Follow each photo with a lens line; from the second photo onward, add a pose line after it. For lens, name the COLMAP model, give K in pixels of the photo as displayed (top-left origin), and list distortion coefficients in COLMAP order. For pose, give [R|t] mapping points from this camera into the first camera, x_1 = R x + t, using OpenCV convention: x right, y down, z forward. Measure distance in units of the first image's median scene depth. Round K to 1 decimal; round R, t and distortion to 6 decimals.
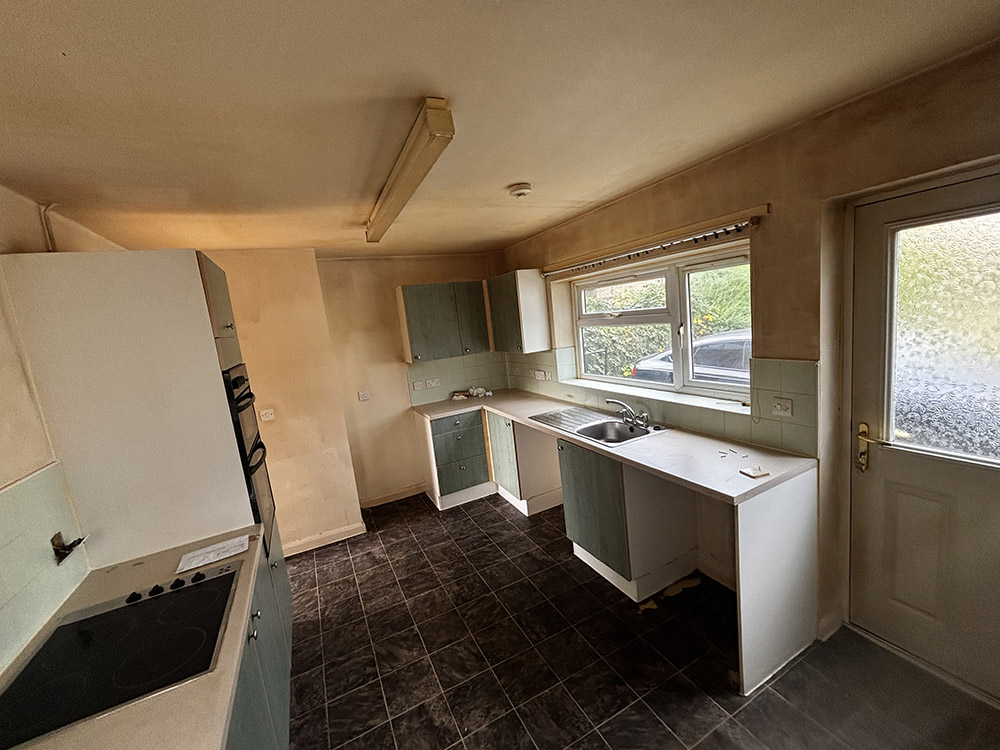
lens RADIAL K [[405.7, 0, 502.3], [0, 405.7, 372.9], [0, 0, 1]] dist [0.004661, -0.000913]
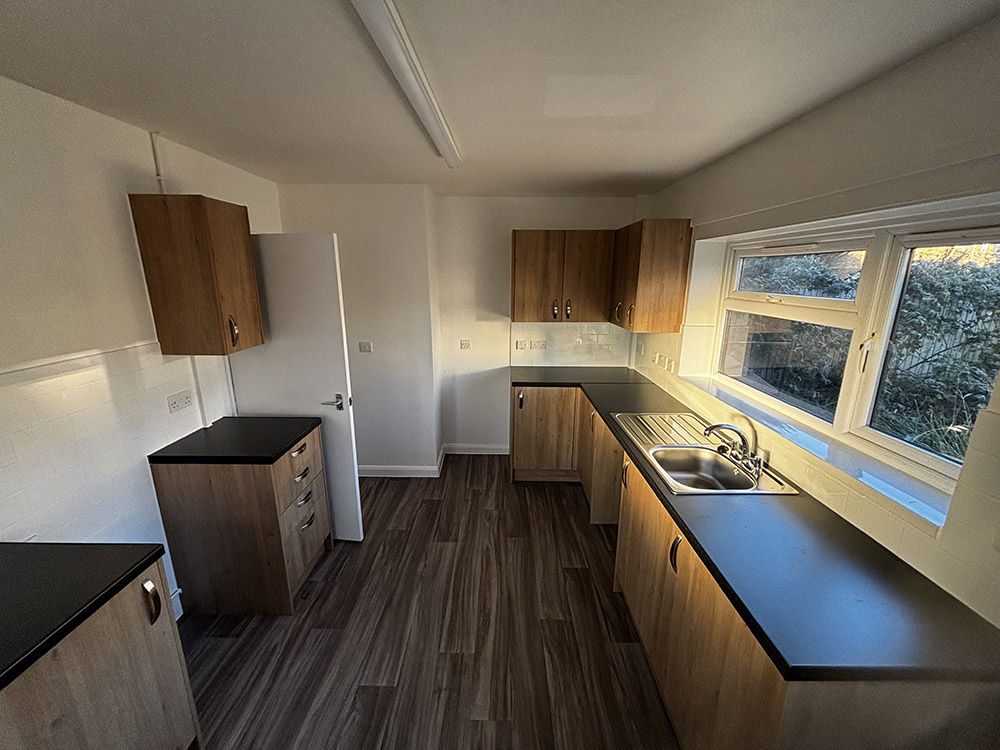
lens RADIAL K [[405.7, 0, 498.5], [0, 405.7, 374.0], [0, 0, 1]] dist [0.004661, -0.000913]
pose [[0.883060, 0.218652, -0.415206, 0.203457], [-0.165365, 0.973049, 0.160719, -0.063656], [0.439157, -0.073264, 0.895418, 0.210684]]
